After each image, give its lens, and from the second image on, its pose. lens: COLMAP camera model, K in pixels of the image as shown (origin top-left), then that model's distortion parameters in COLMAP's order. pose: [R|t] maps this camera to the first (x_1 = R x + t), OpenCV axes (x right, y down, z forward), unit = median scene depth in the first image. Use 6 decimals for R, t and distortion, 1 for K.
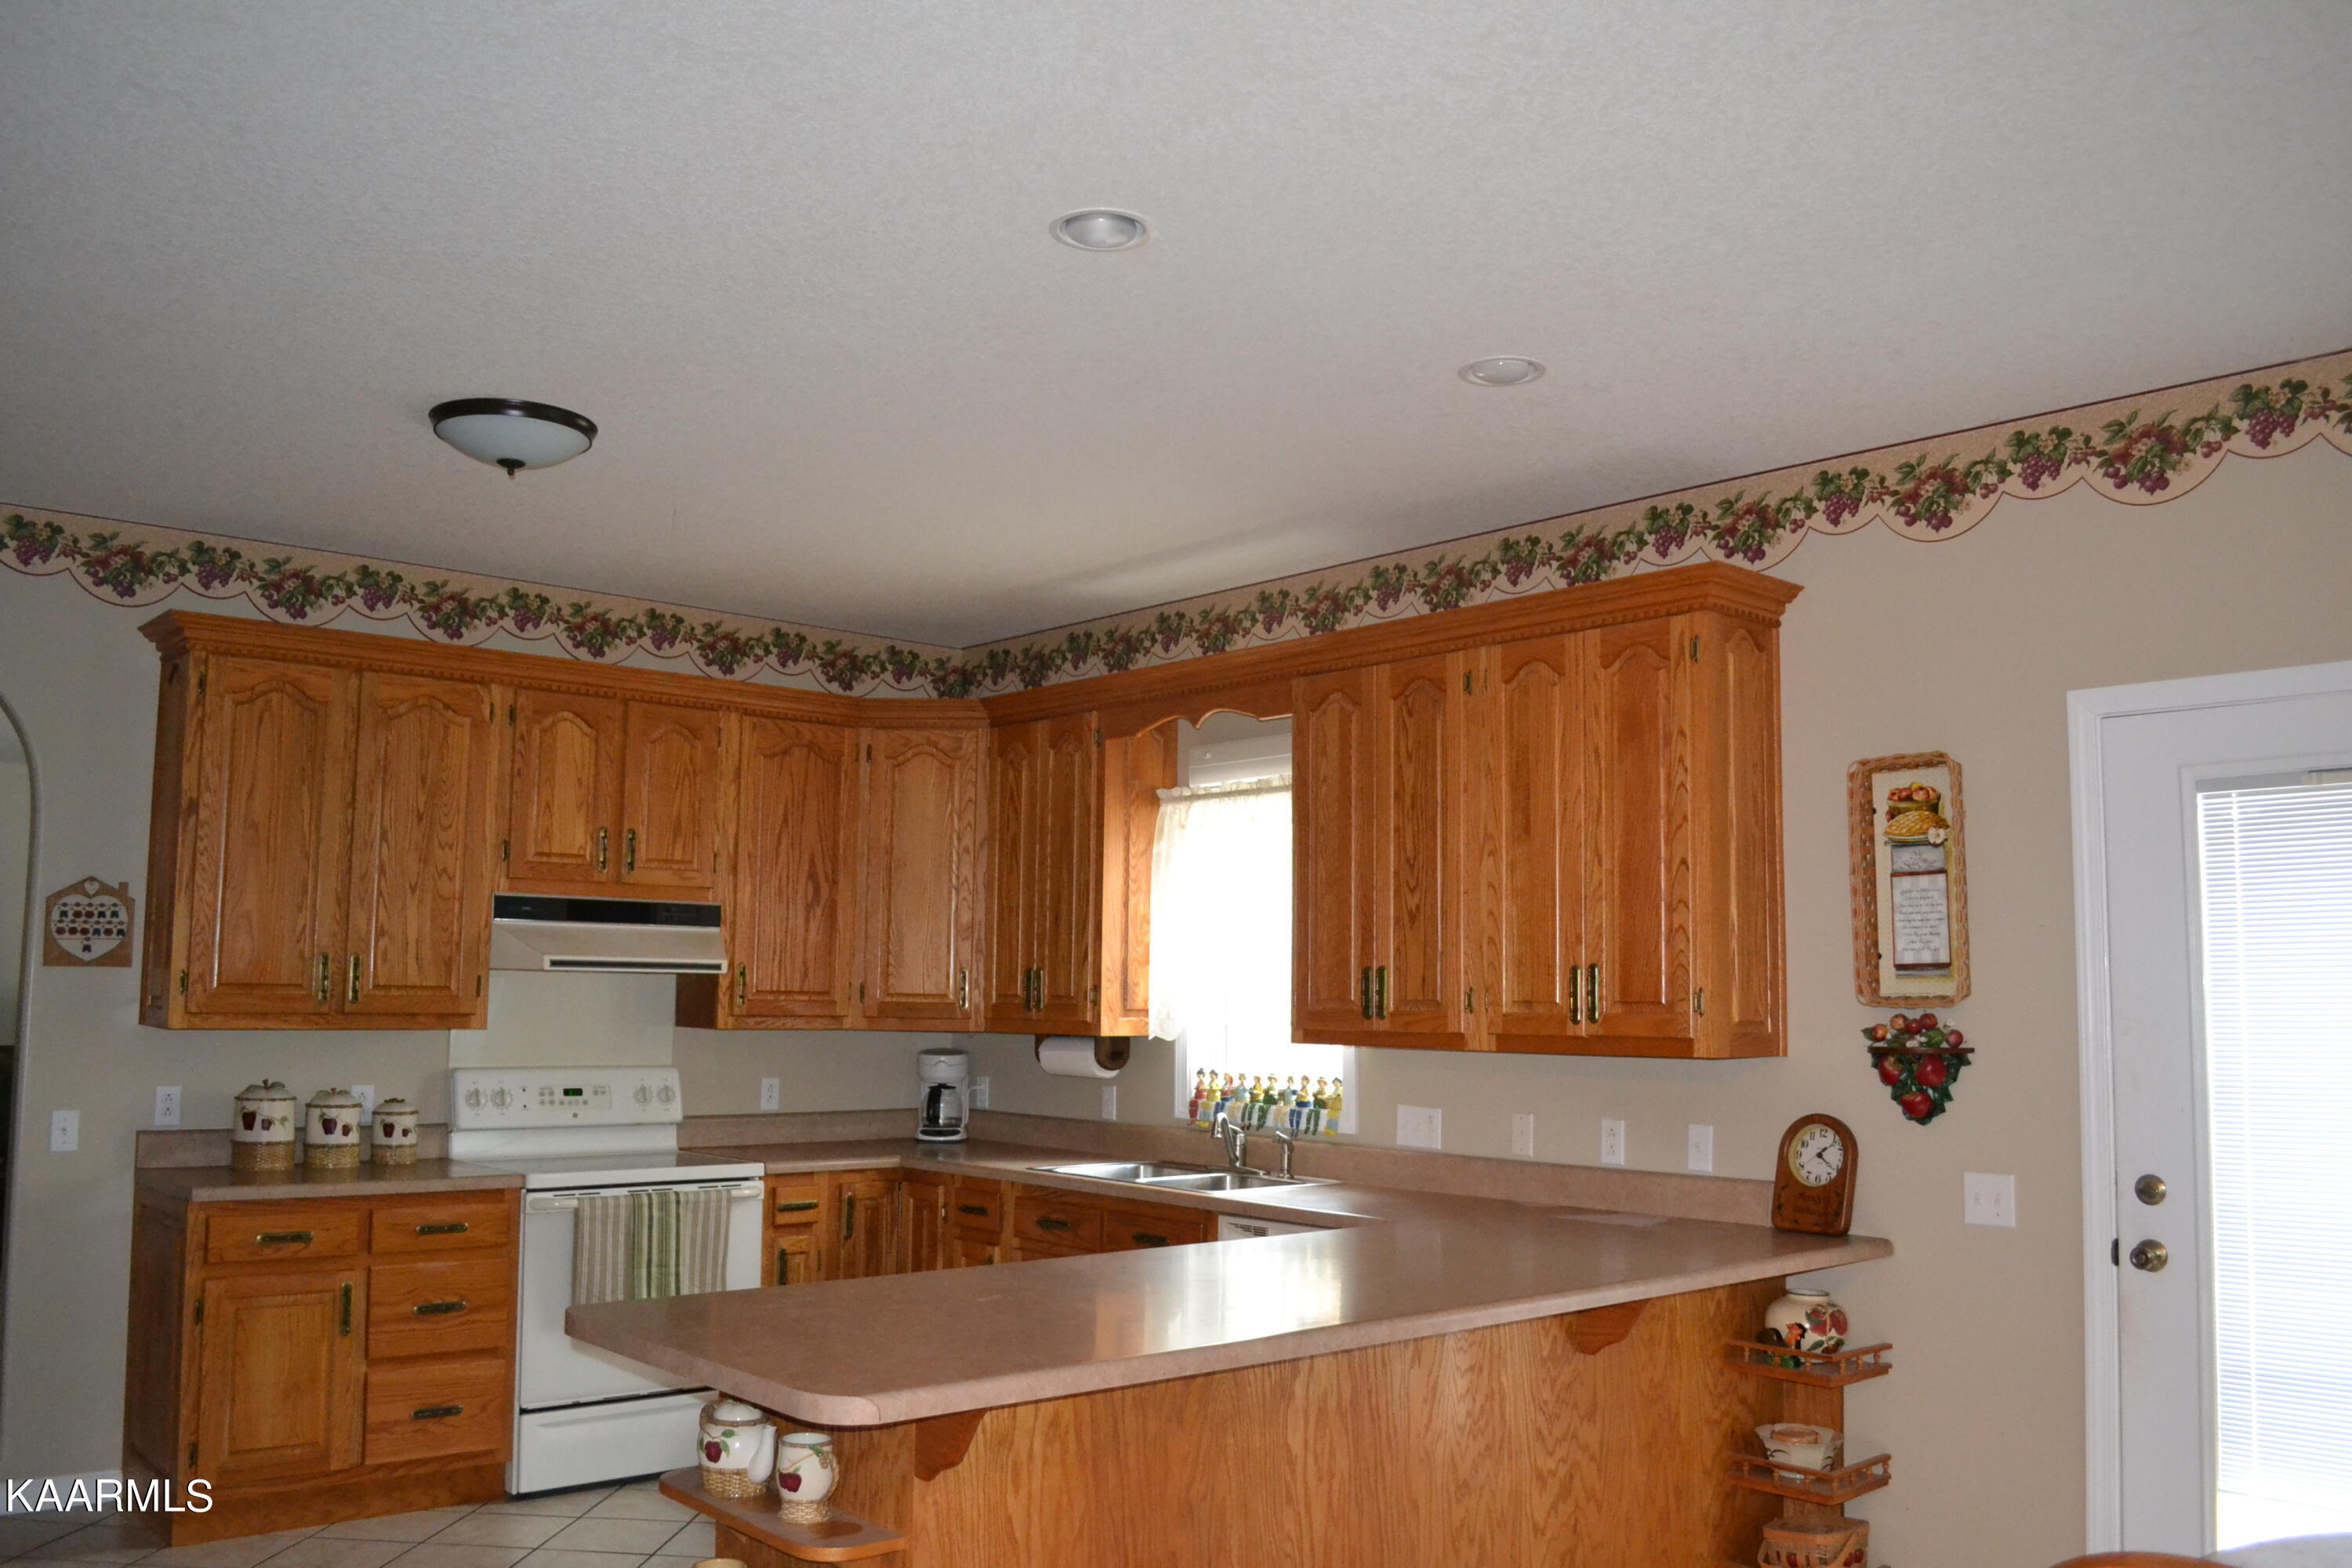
lens RADIAL K [[1873.4, 0, 1160.0], [0, 1873.4, 801.6], [0, 0, 1]] dist [-0.082404, 0.007108]
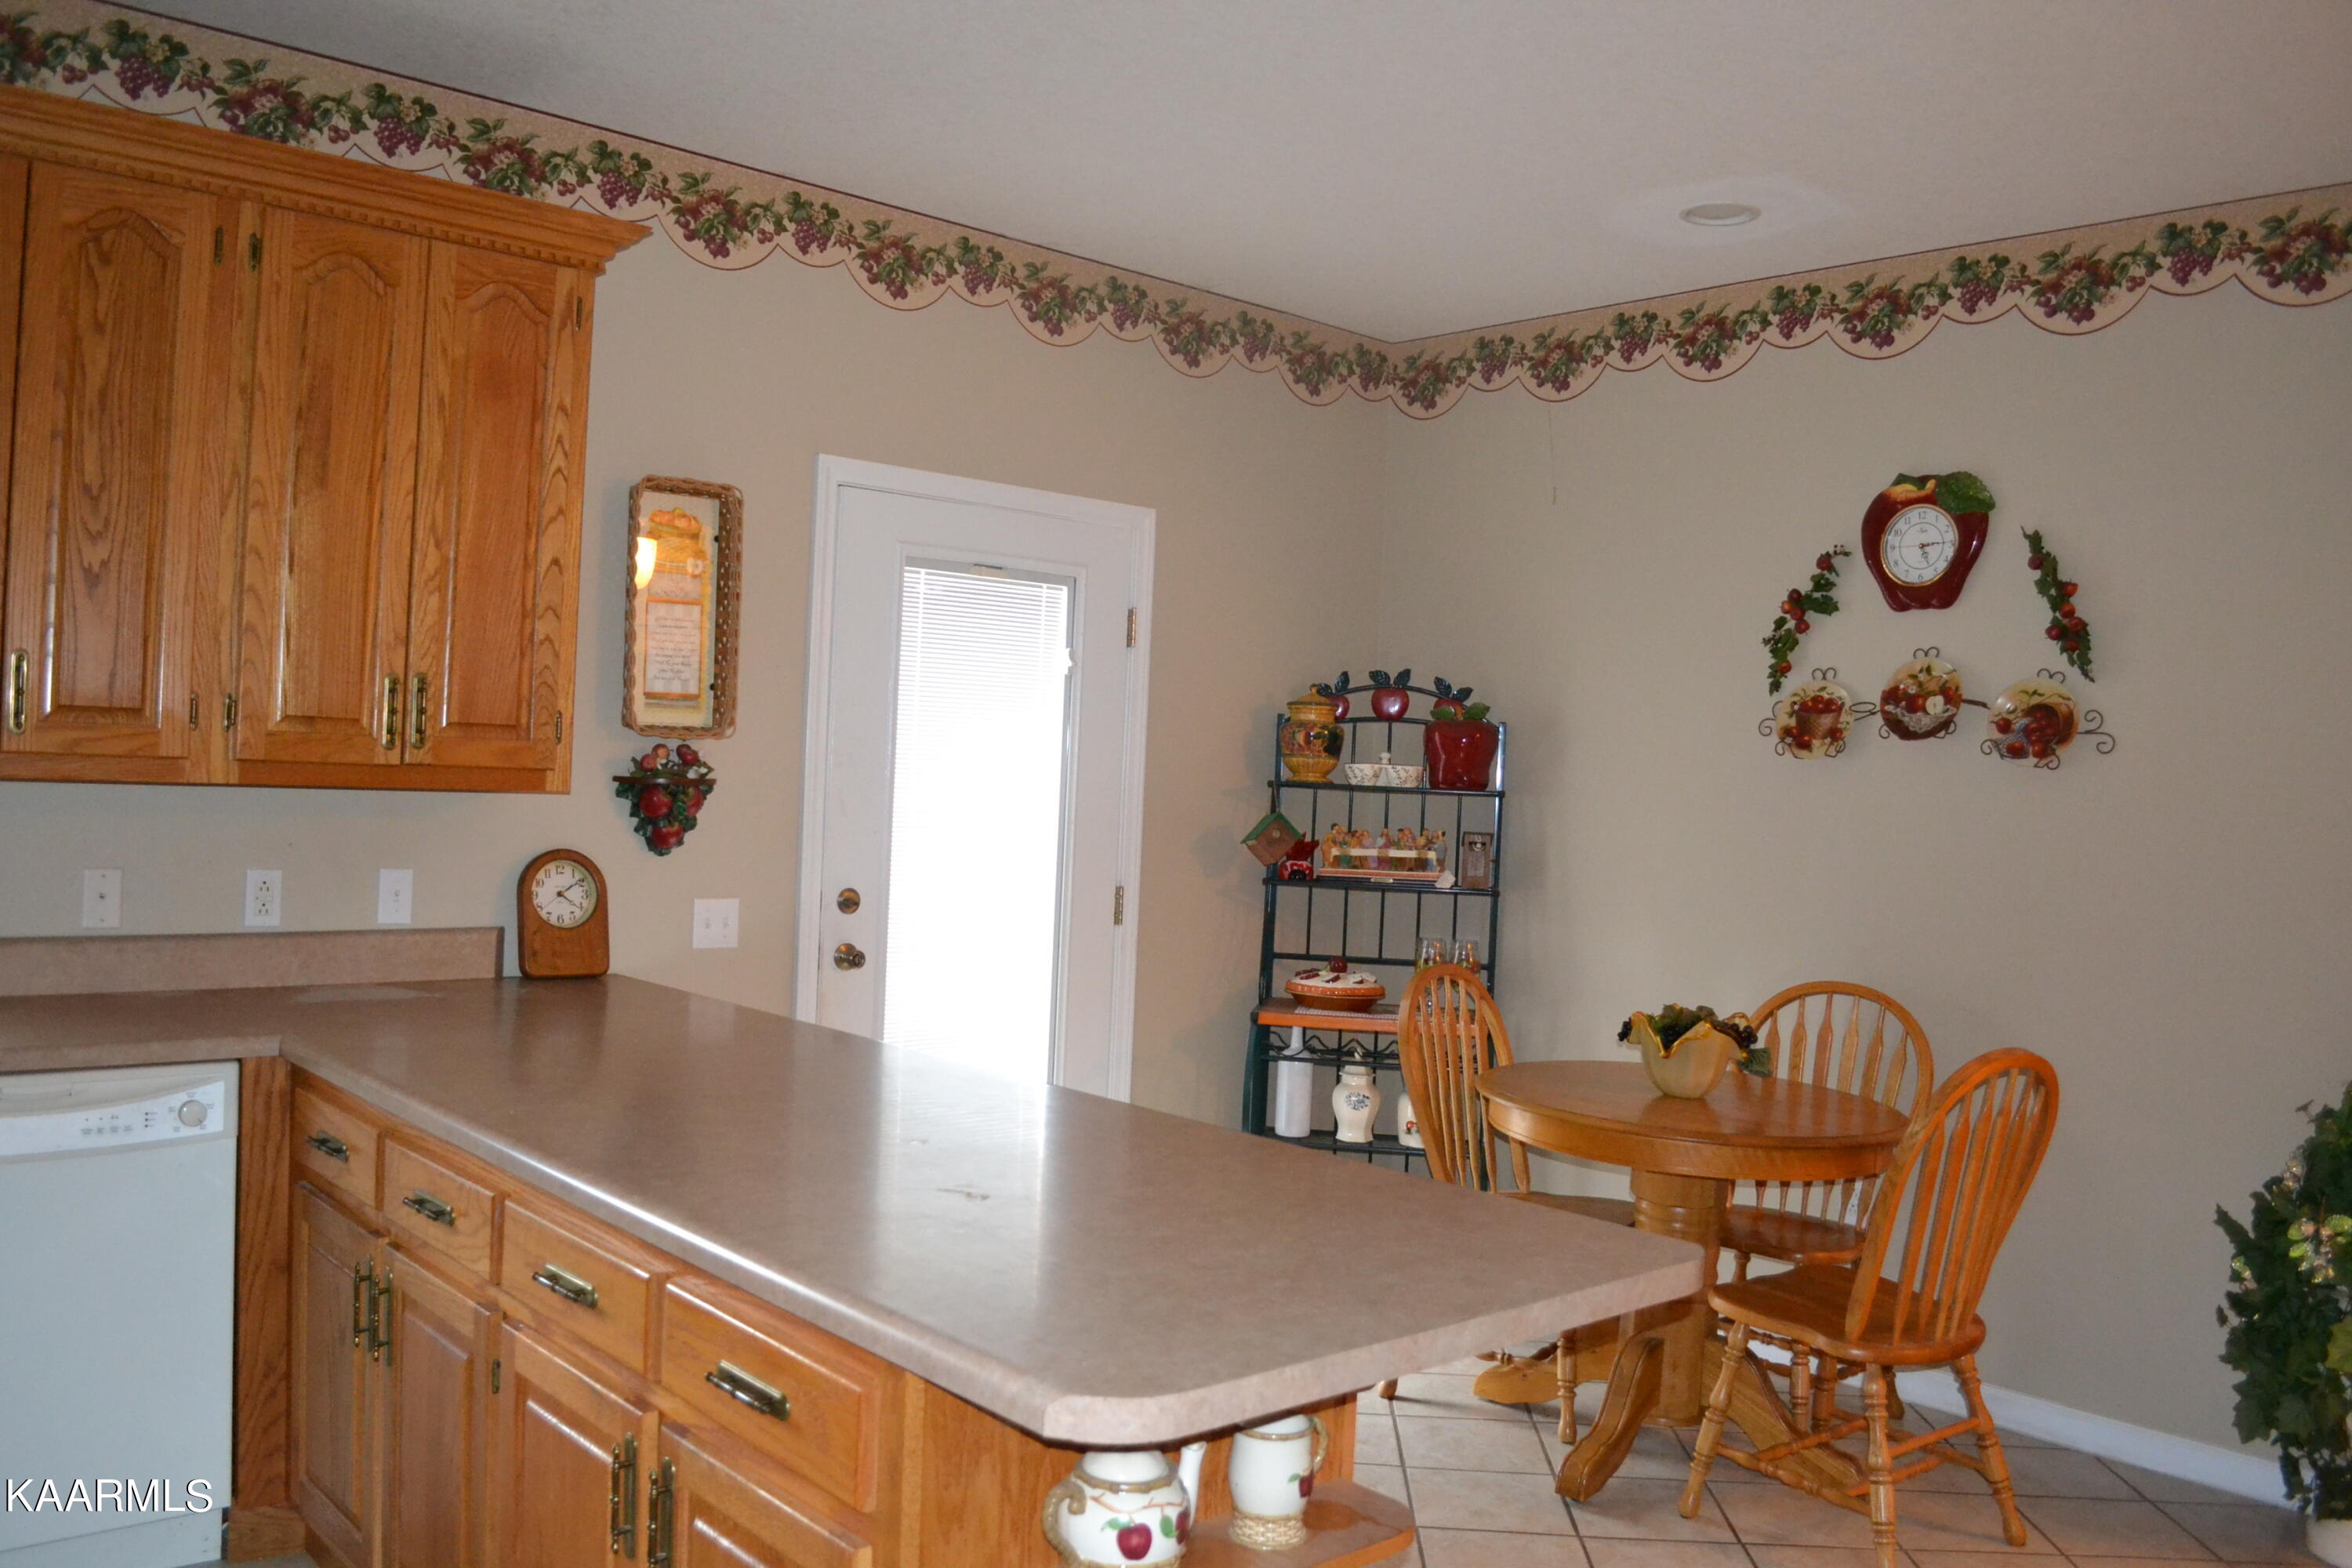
lens RADIAL K [[1873.4, 0, 1170.4], [0, 1873.4, 784.5], [0, 0, 1]] dist [-0.082404, 0.007108]
pose [[-0.004246, -0.024448, 0.999692, -0.481974], [-0.150230, 0.988371, 0.023533, 0.059919], [-0.988642, -0.150084, -0.007870, 0.609602]]
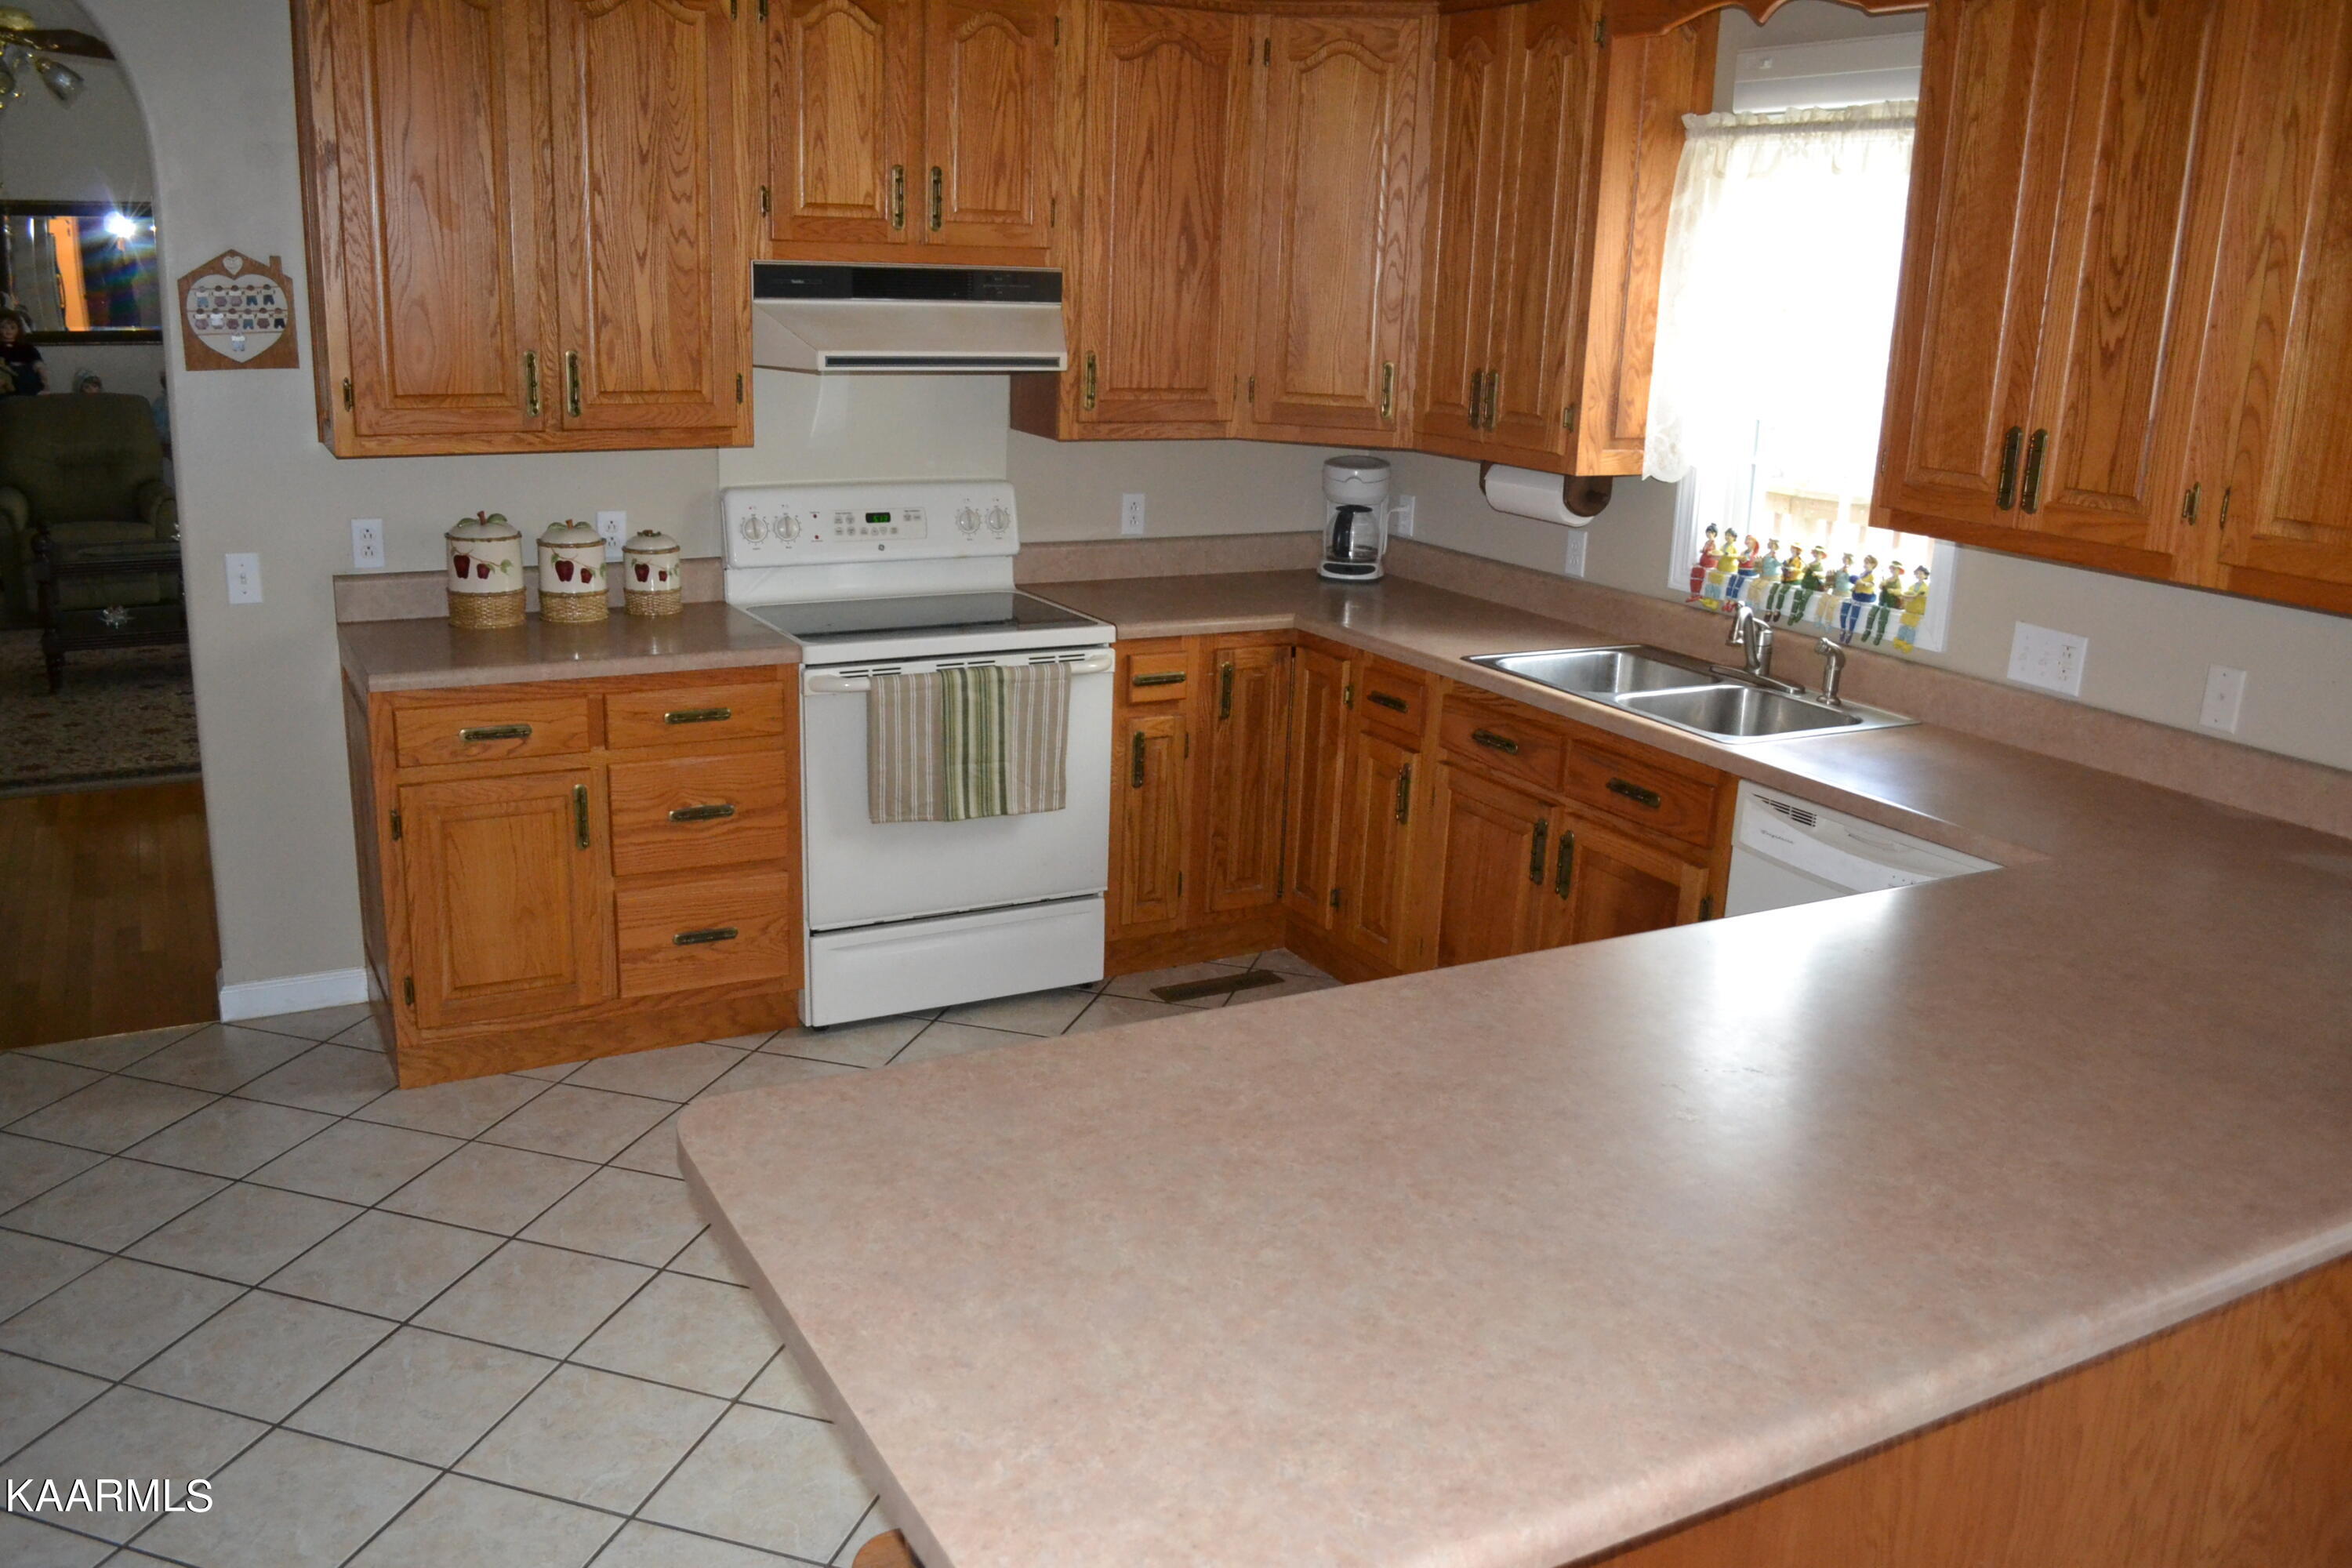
lens RADIAL K [[1873.4, 0, 1159.2], [0, 1873.4, 798.7], [0, 0, 1]] dist [-0.082404, 0.007108]
pose [[0.975063, 0.080066, -0.206983, -0.034412], [0.000674, 0.931580, 0.363537, -0.021535], [0.221928, -0.354611, 0.908295, 0.318227]]
